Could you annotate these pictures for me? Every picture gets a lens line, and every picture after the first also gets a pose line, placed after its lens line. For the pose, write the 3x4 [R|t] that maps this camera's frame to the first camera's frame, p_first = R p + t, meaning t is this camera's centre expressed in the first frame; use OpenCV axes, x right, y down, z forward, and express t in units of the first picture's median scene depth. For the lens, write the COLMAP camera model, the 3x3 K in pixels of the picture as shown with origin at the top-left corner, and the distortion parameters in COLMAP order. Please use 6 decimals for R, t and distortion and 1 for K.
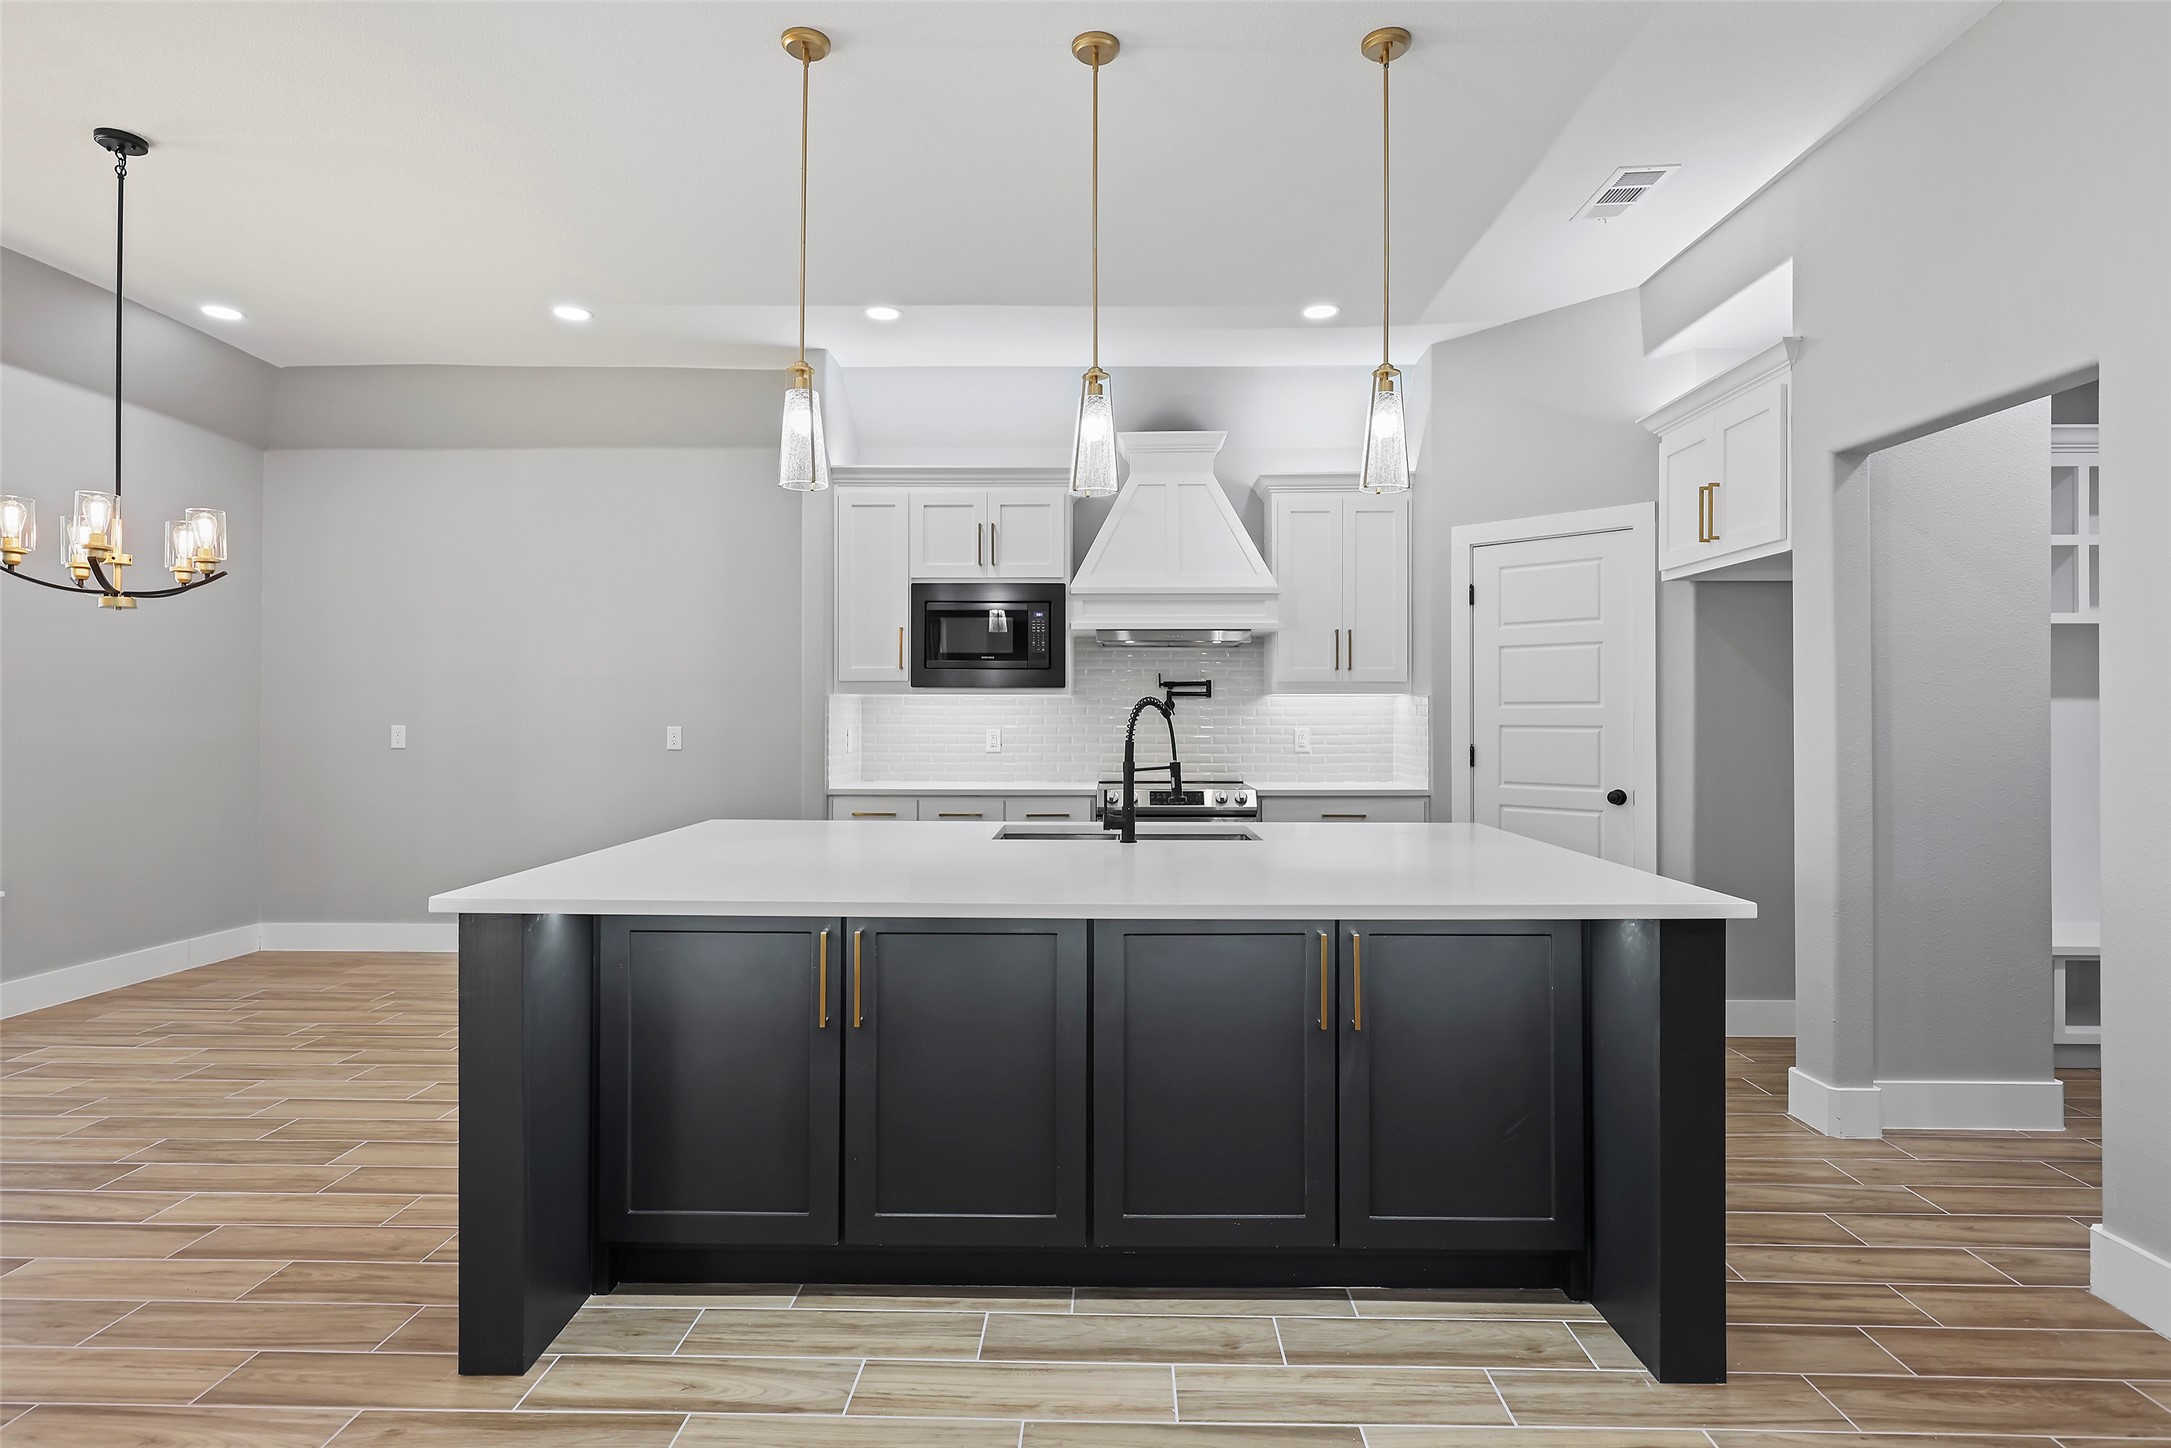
lens RADIAL K [[1151.5, 0, 1082.6], [0, 1151.5, 705.6], [0, 0, 1]] dist [0.008771, -0.001930]
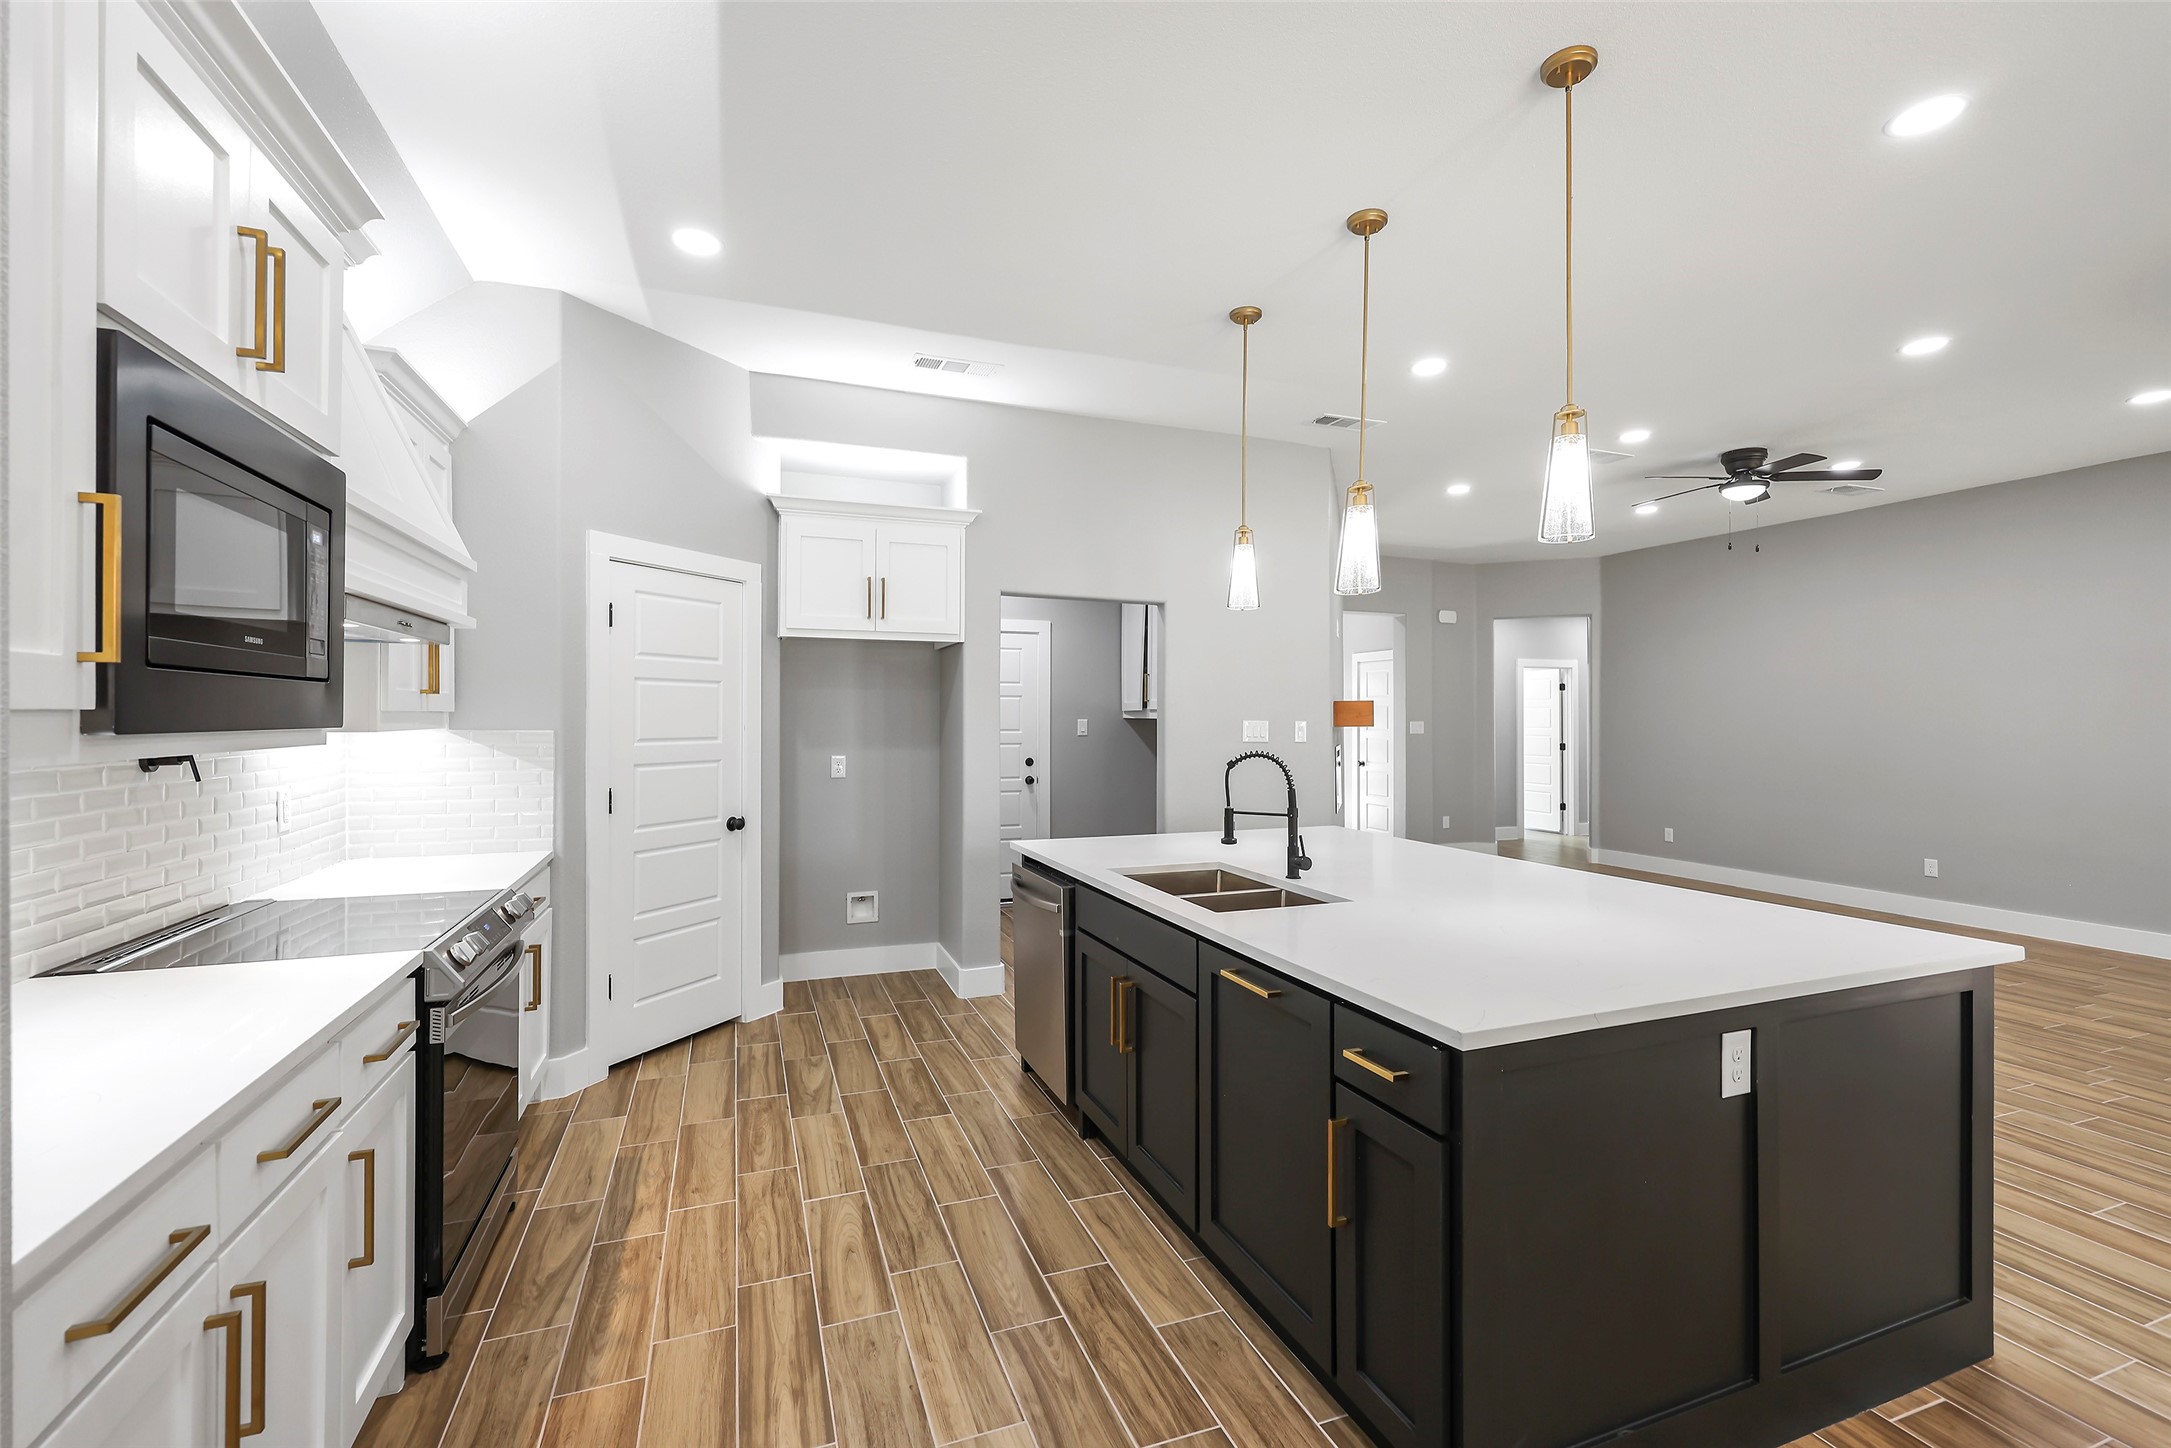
lens RADIAL K [[930.8, 0, 1104.5], [0, 930.8, 715.2], [0, 0, 1]] dist [0.002302, 0.000624]
pose [[-0.384117, -0.000578, 0.923284, -0.423281], [-0.015745, 0.999858, -0.005924, -0.021888], [-0.923150, -0.016812, -0.384072, 0.868302]]
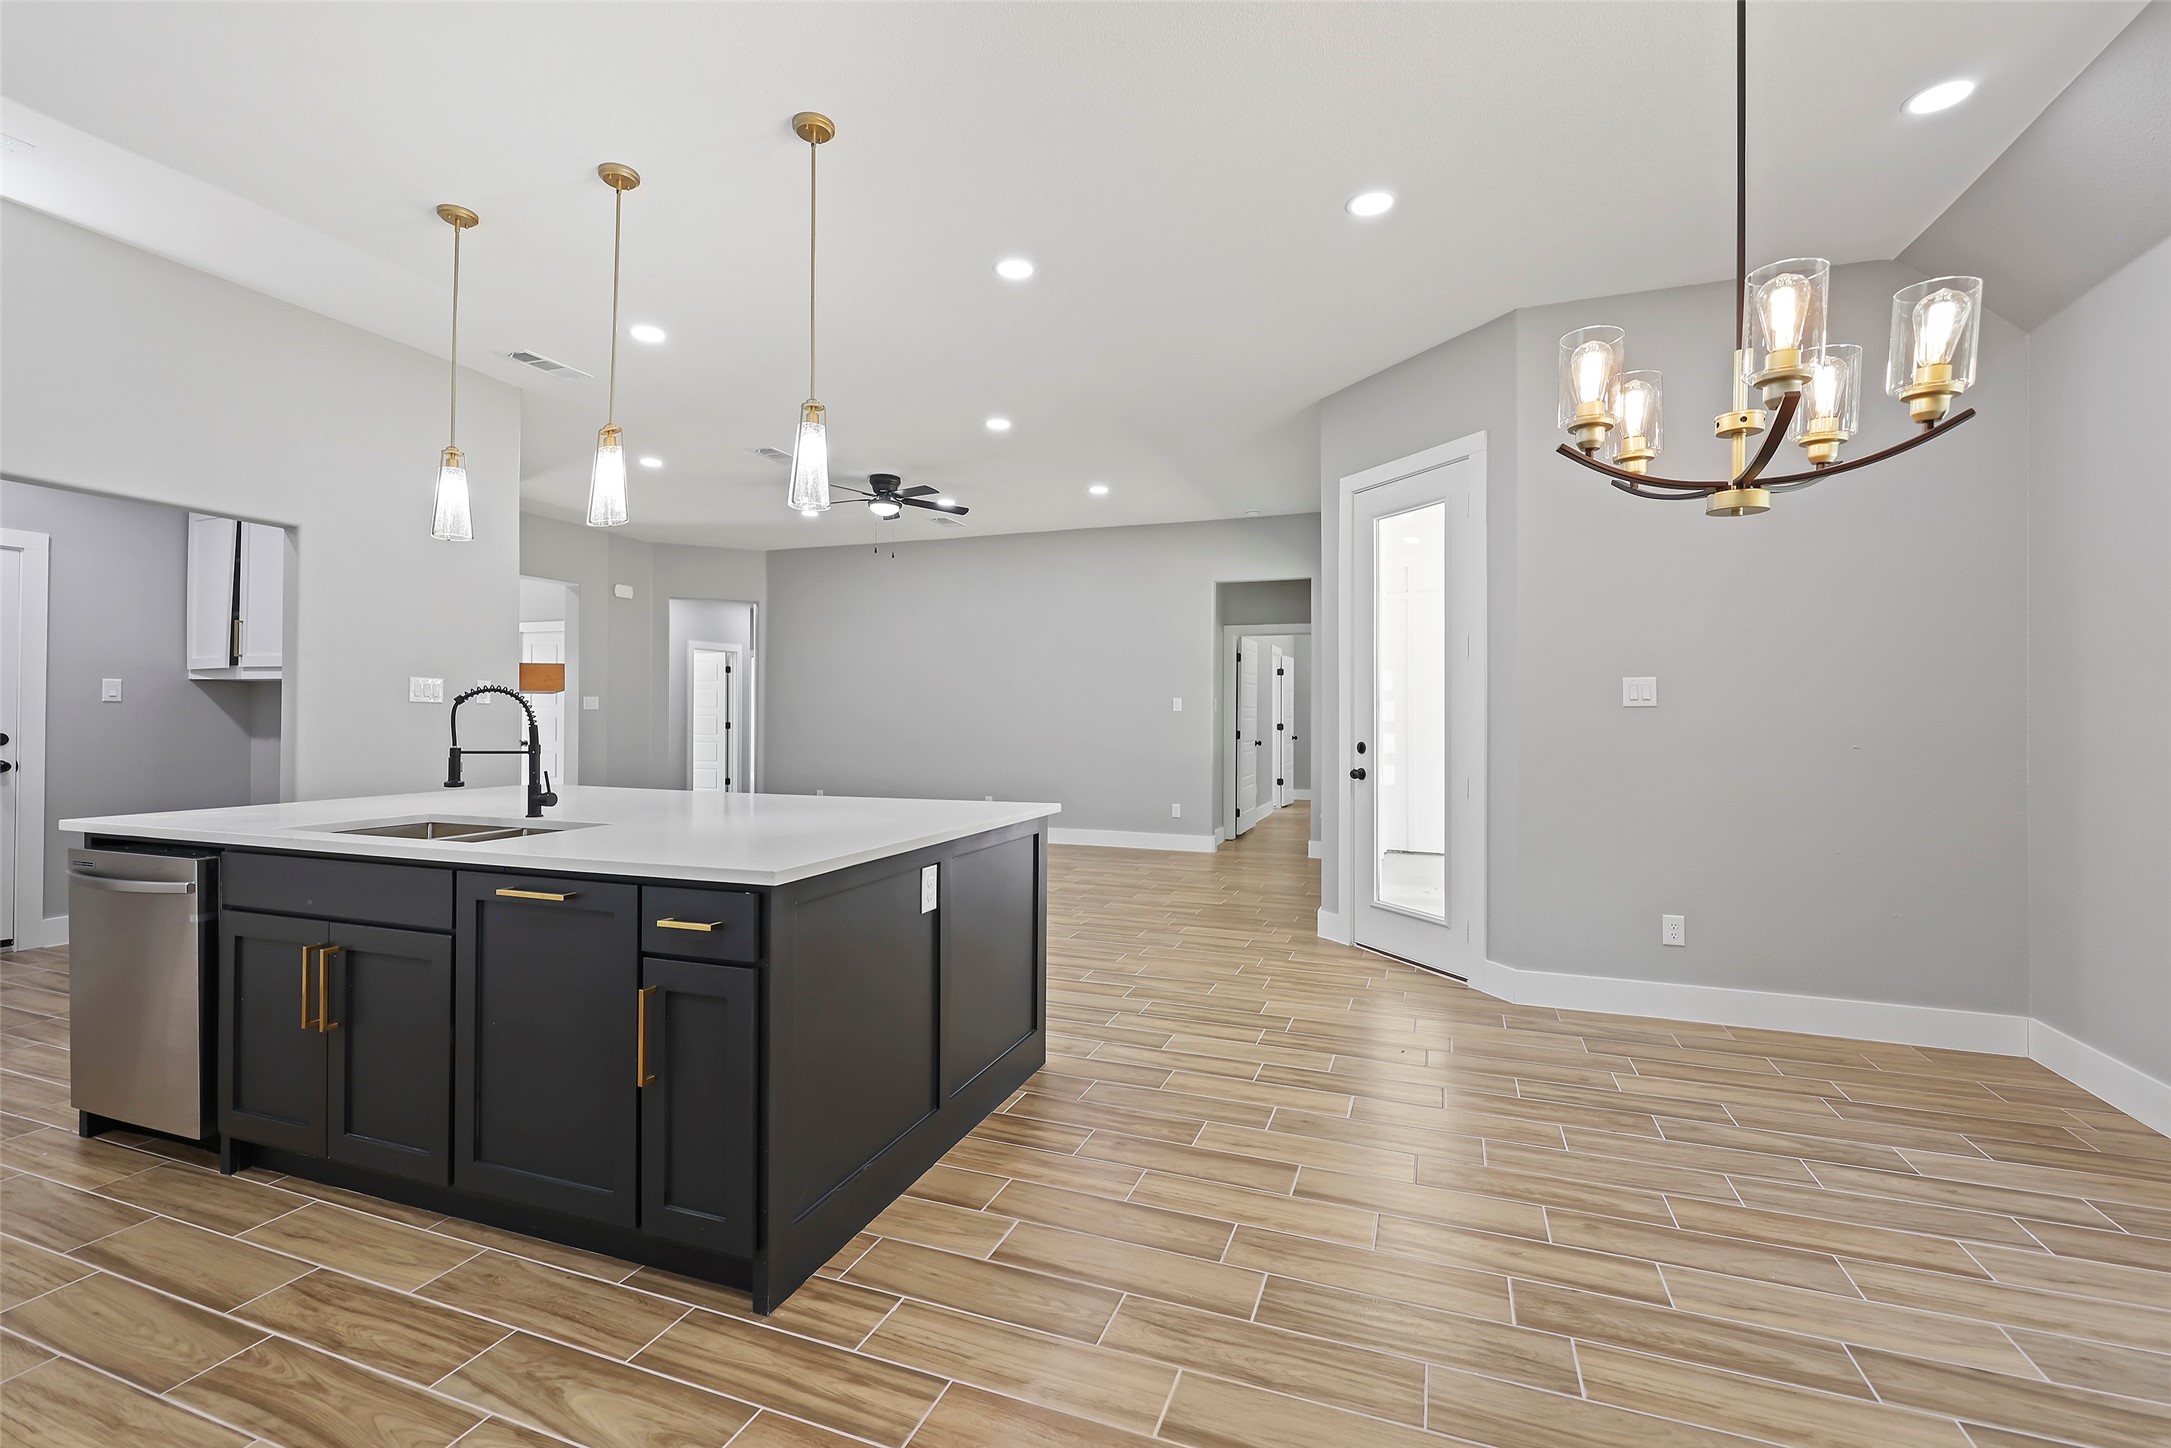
lens RADIAL K [[930.8, 0, 1084.1], [0, 930.8, 713.0], [0, 0, 1]] dist [0.002302, 0.000624]
pose [[-0.945146, -0.003617, 0.326628, -0.432354], [-0.008607, 0.999867, -0.013834, 0.014608], [-0.326535, -0.015887, -0.945052, 0.957706]]
